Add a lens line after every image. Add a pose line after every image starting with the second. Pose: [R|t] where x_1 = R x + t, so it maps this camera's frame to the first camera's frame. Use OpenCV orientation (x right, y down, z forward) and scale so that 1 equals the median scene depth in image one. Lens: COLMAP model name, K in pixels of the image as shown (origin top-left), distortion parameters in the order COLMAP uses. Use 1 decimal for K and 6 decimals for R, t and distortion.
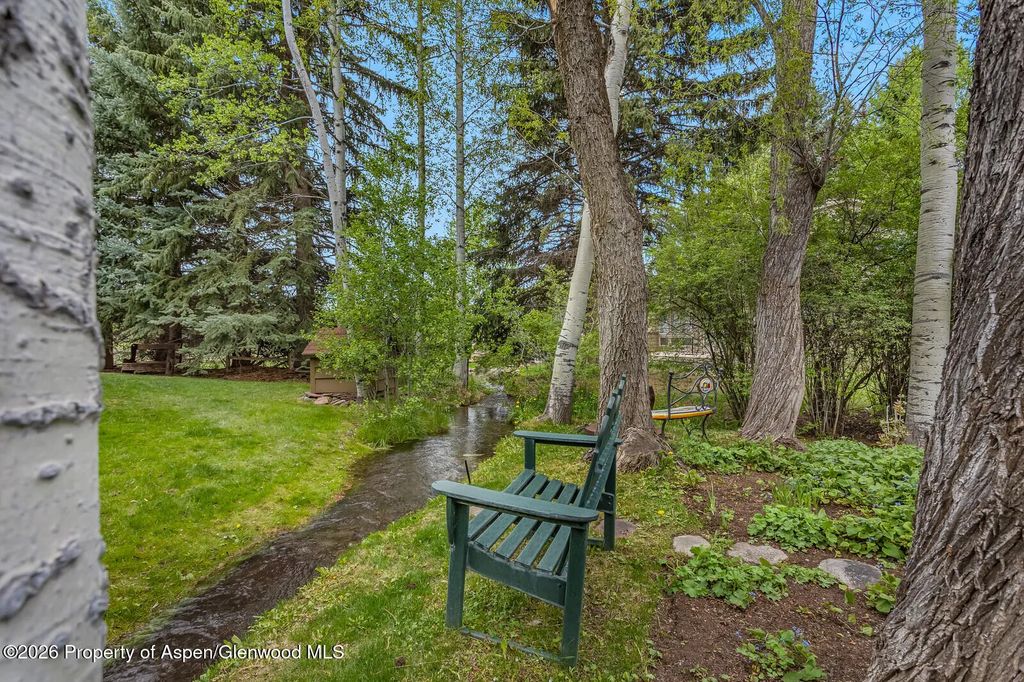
lens RADIAL K [[503.2, 0, 512.4], [0, 503.2, 342.4], [0, 0, 1]] dist [-0.001073, 0.000932]
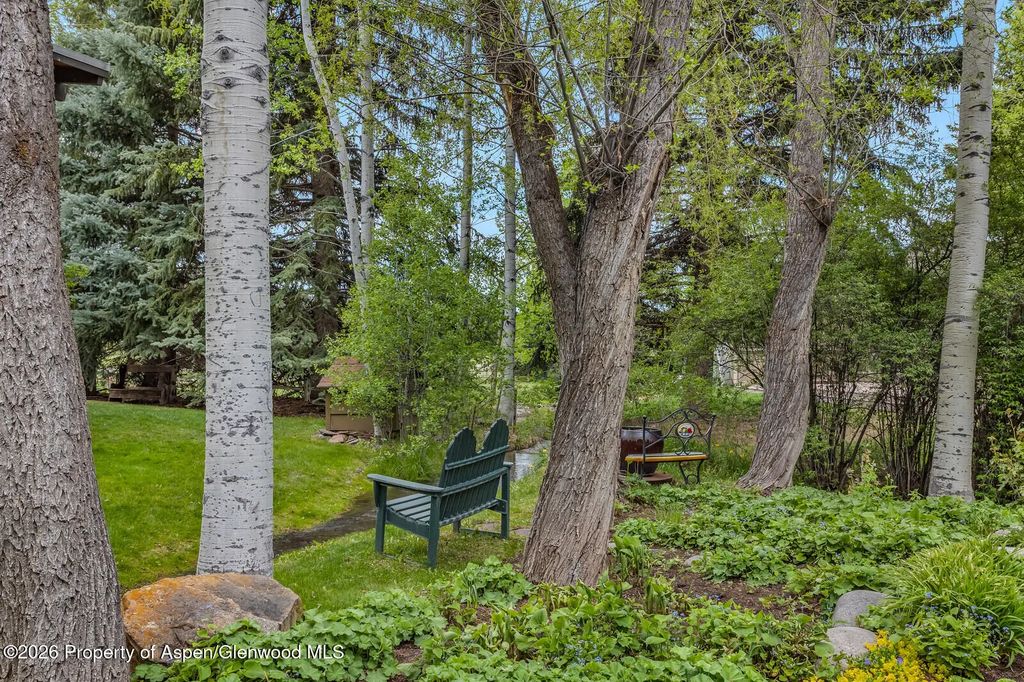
lens RADIAL K [[855.5, 0, 511.8], [0, 855.5, 340.4], [0, 0, 1]] dist [0.007134, -0.003042]
pose [[0.983031, 0.005917, -0.183342, 0.151406], [-0.009175, 0.999815, -0.016928, -0.027111], [0.183208, 0.018323, 0.982903, -0.326738]]
